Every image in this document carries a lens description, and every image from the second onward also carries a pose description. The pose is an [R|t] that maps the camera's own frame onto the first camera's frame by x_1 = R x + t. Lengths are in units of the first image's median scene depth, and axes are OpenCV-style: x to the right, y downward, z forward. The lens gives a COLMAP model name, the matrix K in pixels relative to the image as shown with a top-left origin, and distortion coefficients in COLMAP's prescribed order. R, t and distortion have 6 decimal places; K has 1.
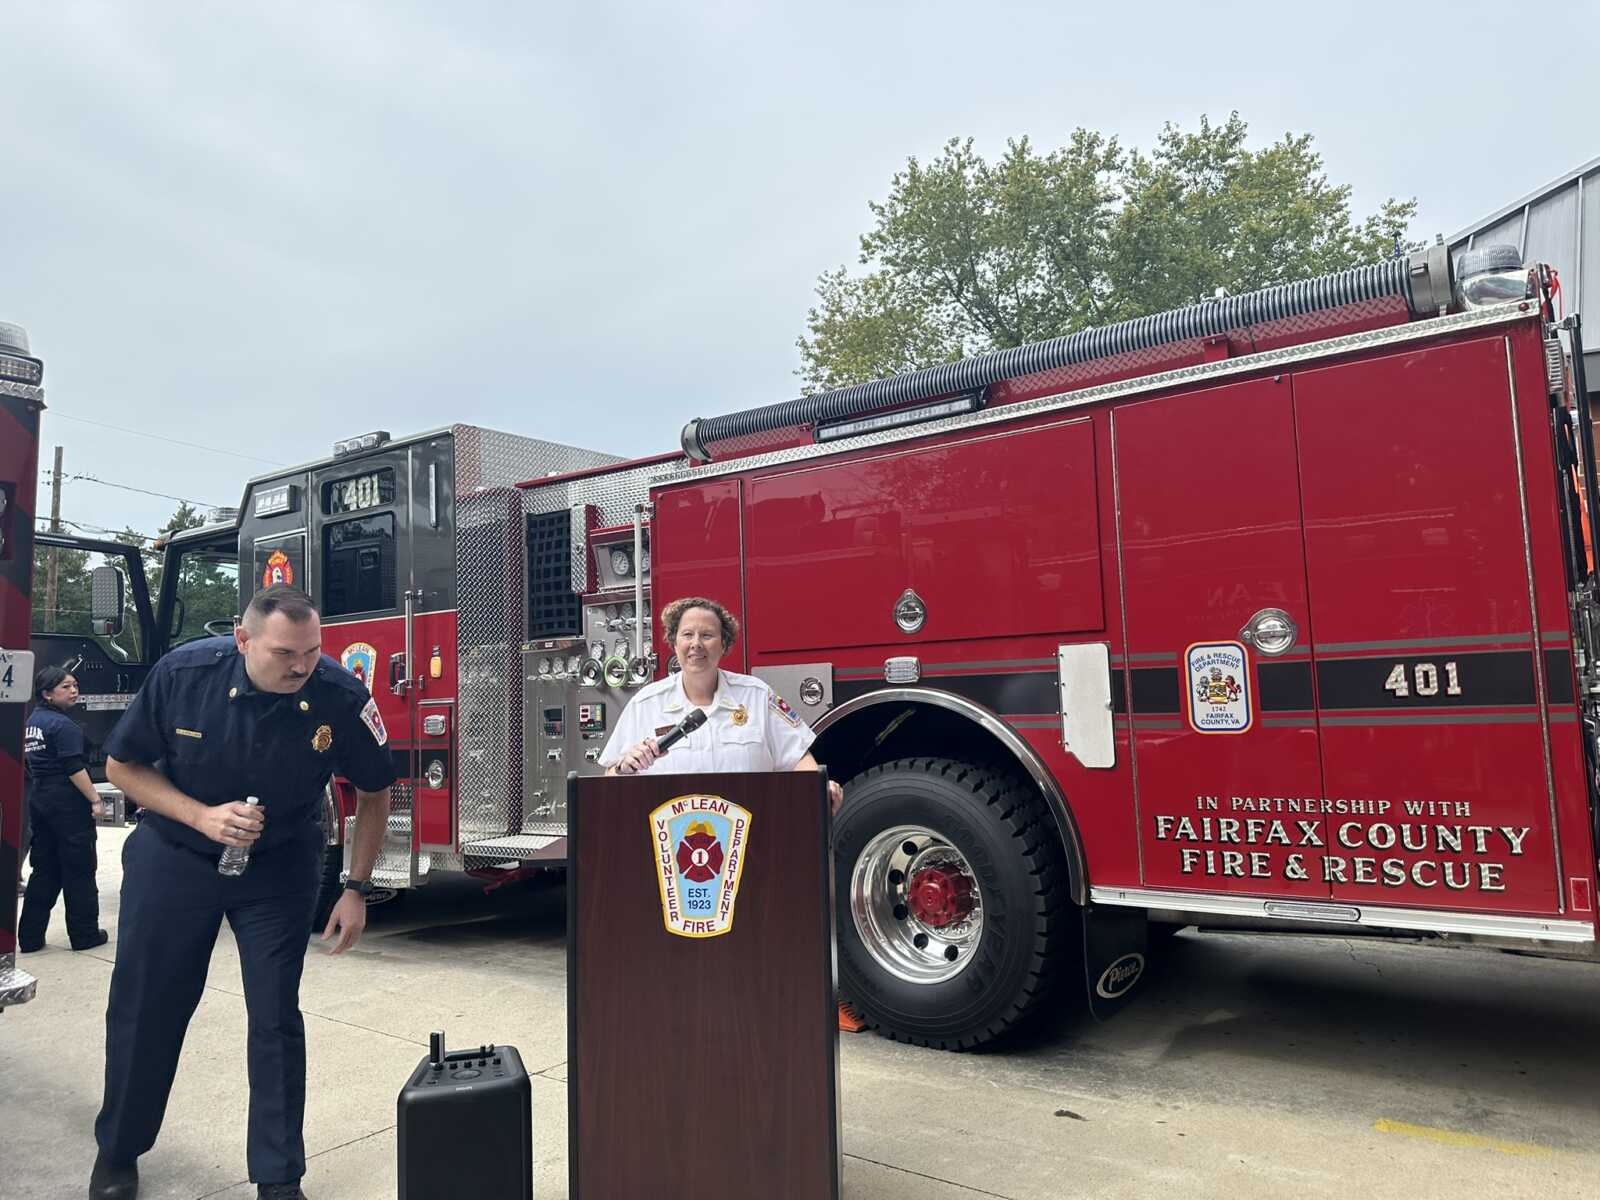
lens RADIAL K [[1138.5, 0, 800.0], [0, 1138.5, 600.0], [0, 0, 1]] dist [0.203329, -0.399362]
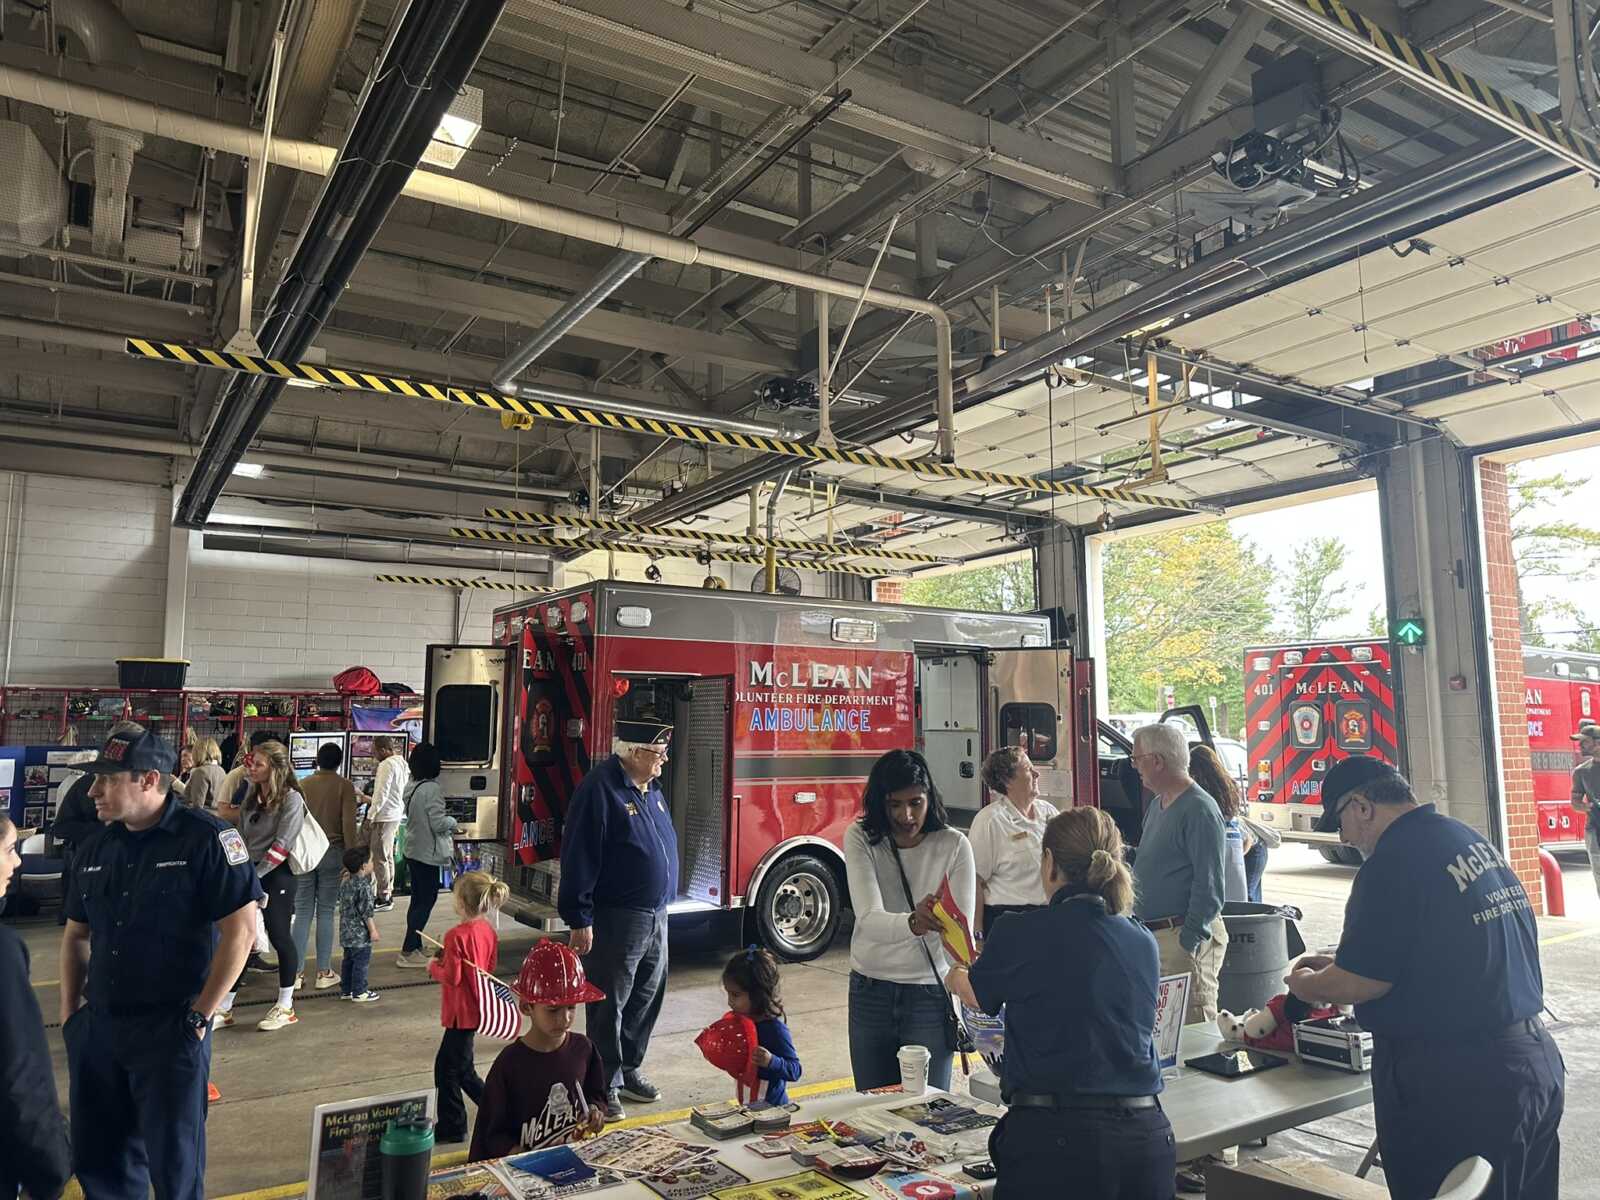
lens RADIAL K [[1138.5, 0, 800.0], [0, 1138.5, 600.0], [0, 0, 1]] dist [0.203329, -0.399362]
pose [[0.929978, -0.016575, -0.367242, -0.141155], [0.006821, 0.999589, -0.027843, -0.070765], [0.367553, 0.023388, 0.929709, -2.154629]]
